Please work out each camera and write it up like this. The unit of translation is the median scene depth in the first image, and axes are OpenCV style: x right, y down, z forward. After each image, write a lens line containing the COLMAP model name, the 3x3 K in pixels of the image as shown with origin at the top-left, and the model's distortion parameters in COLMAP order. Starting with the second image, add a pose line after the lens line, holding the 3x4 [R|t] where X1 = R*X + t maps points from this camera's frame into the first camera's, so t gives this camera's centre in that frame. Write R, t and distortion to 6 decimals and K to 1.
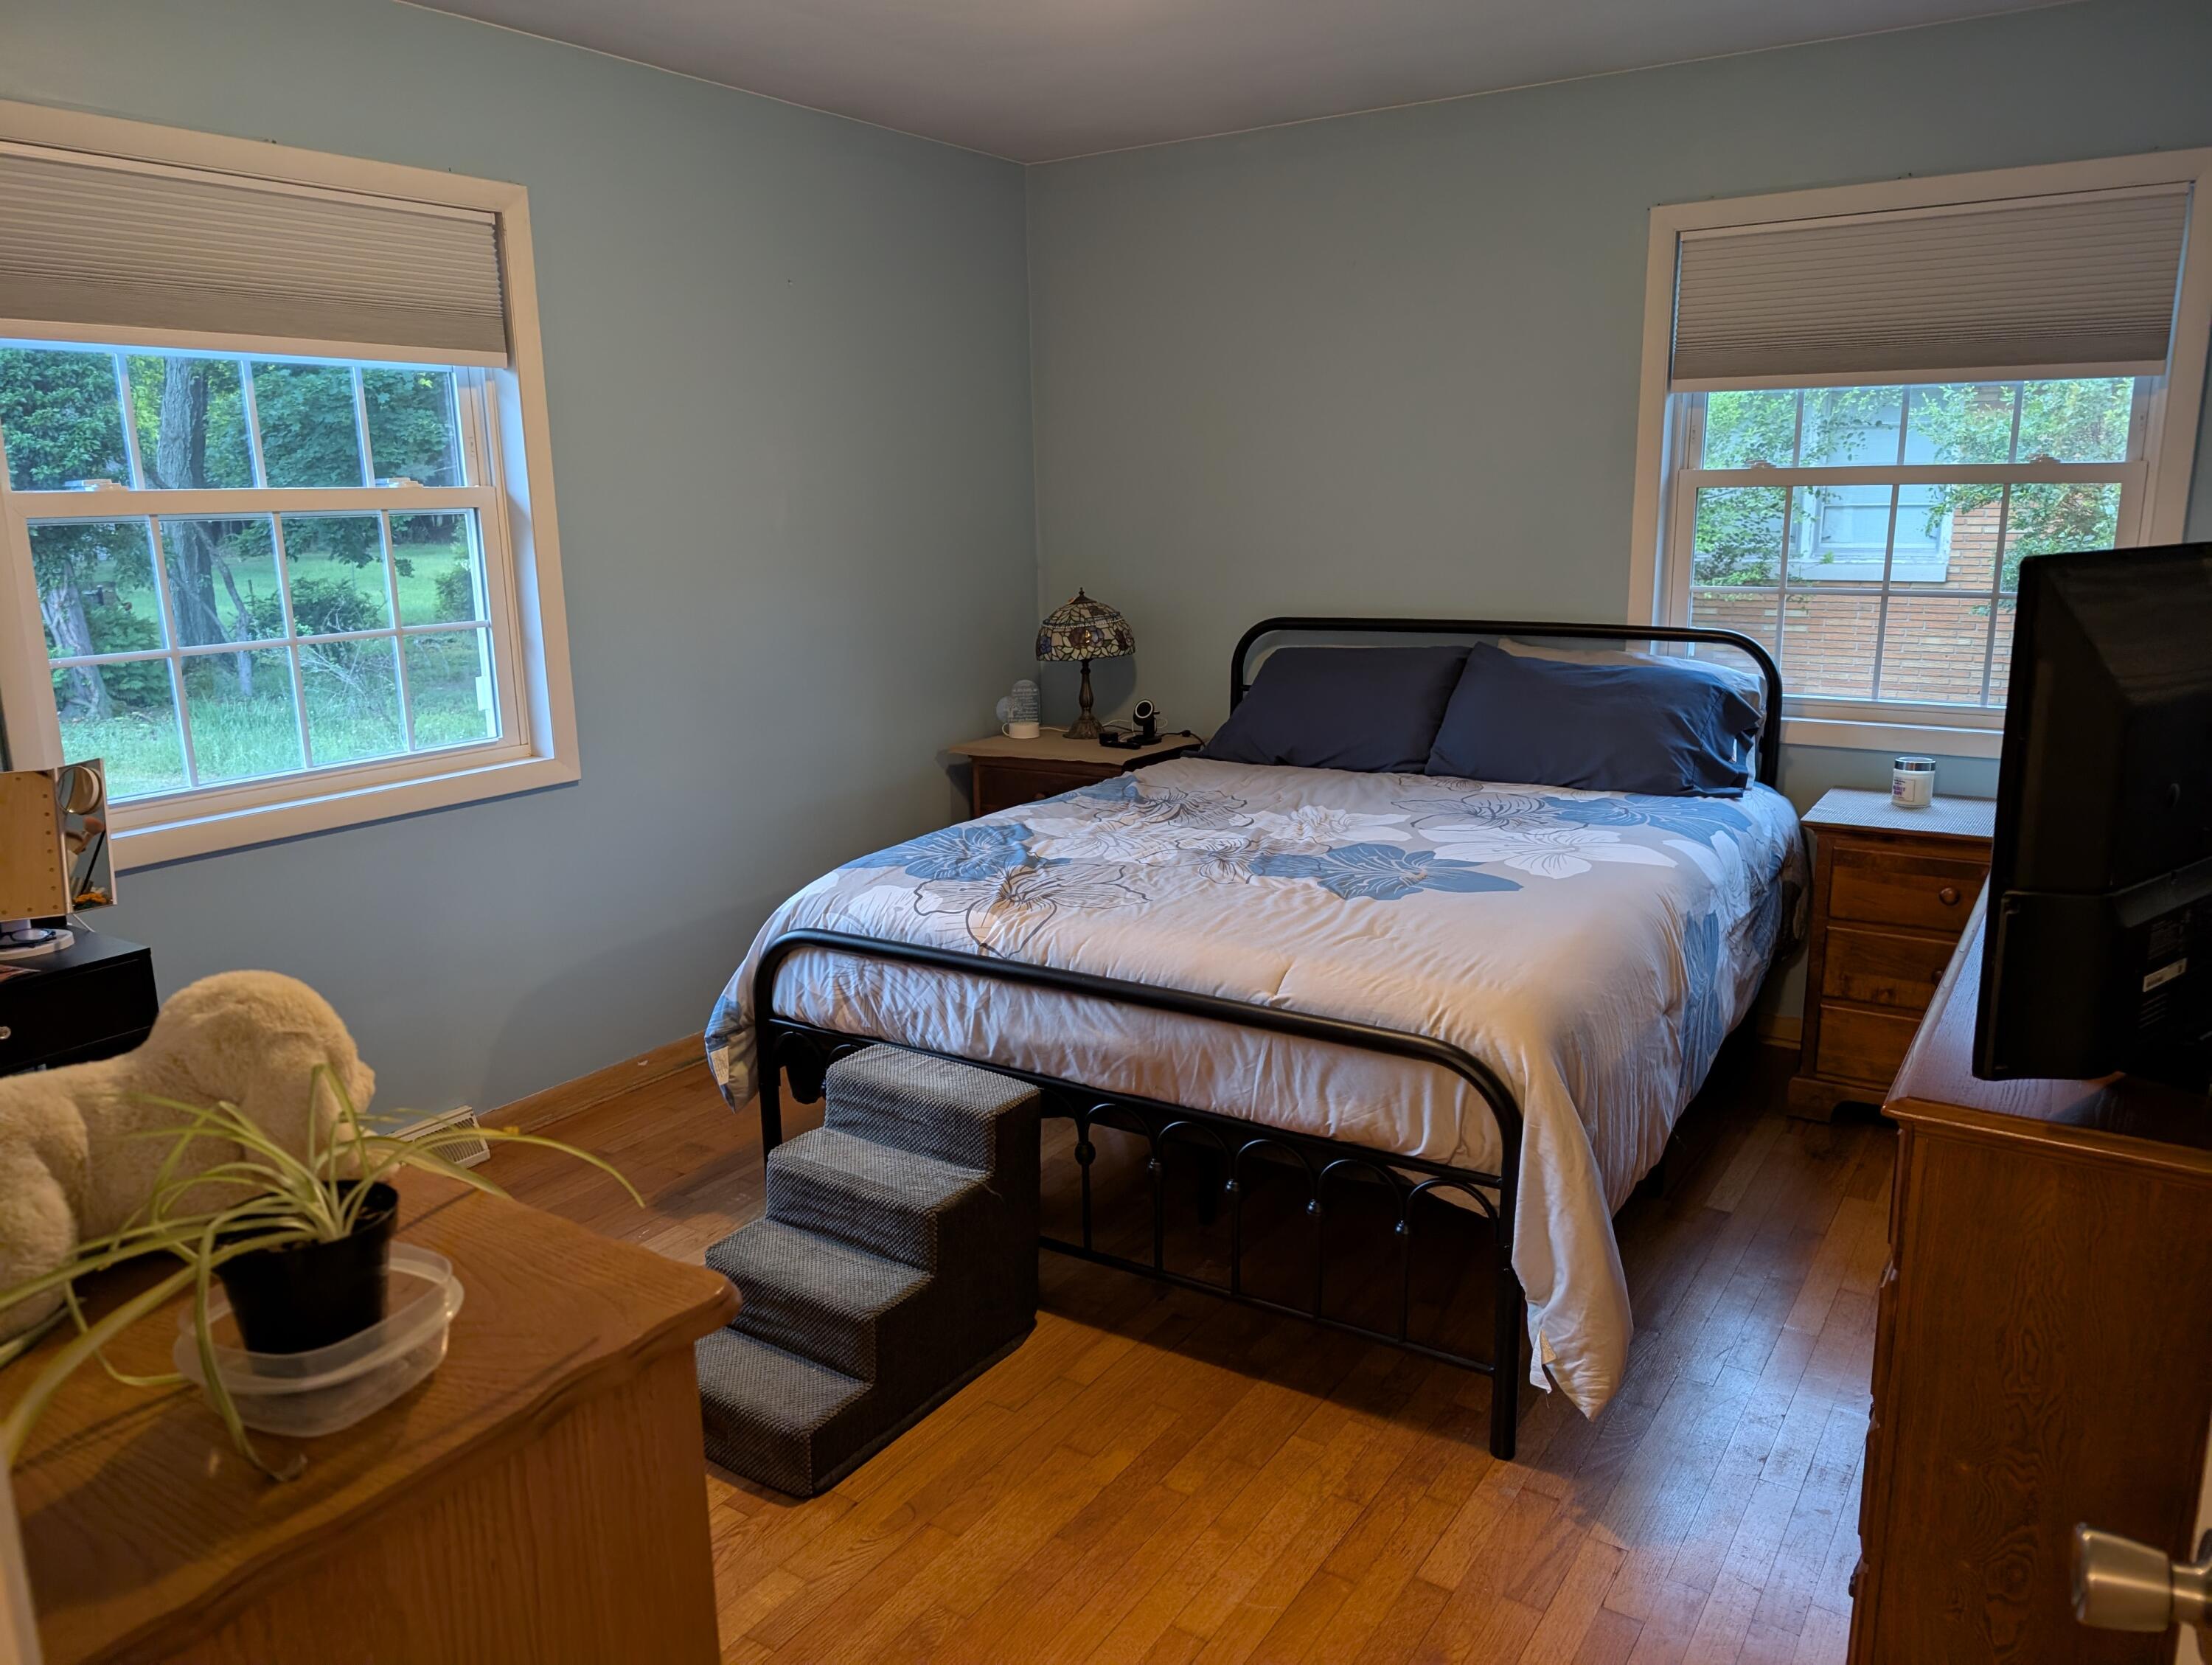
lens RADIAL K [[1585.0, 0, 1110.9], [0, 1585.0, 836.1], [0, 0, 1]] dist [0.012536, -0.006809]
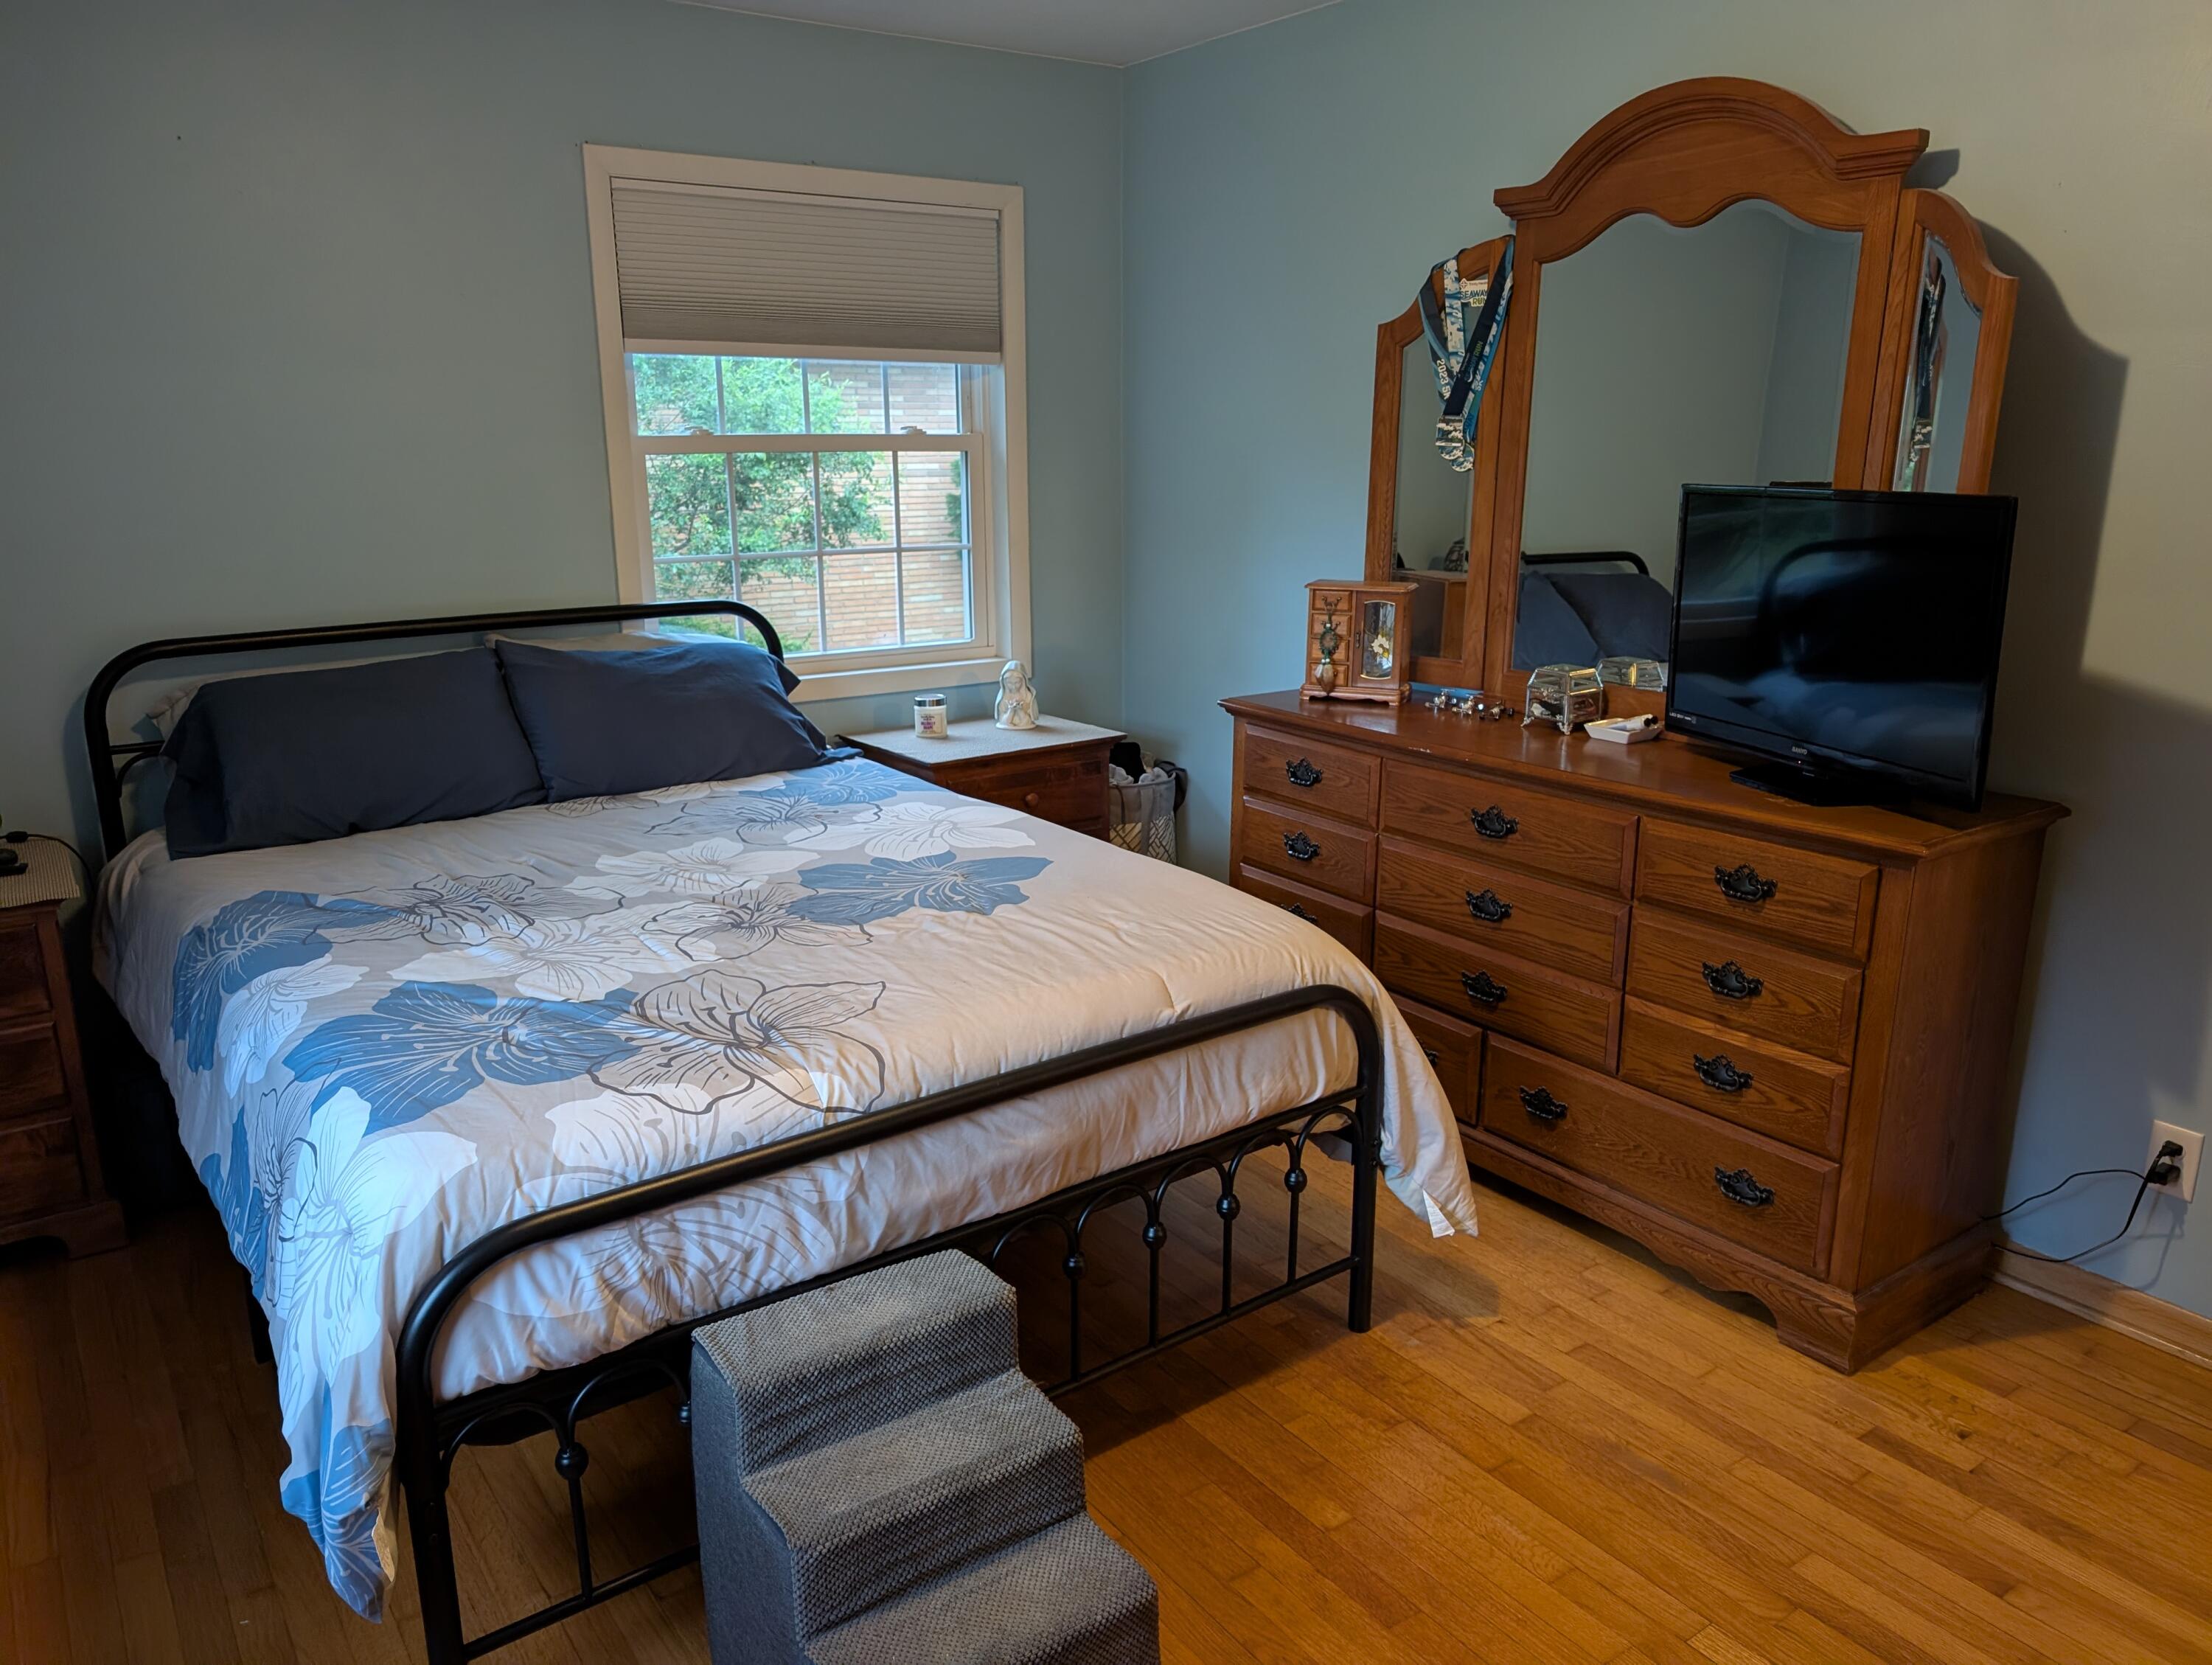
lens RADIAL K [[1585.0, 0, 1116.0], [0, 1585.0, 831.1], [0, 0, 1]] dist [0.012536, -0.006809]
pose [[0.353427, -0.220203, 0.909175, -0.642195], [0.202056, 0.966927, 0.155644, -0.133649], [-0.913380, 0.128696, 0.386232, 0.582423]]
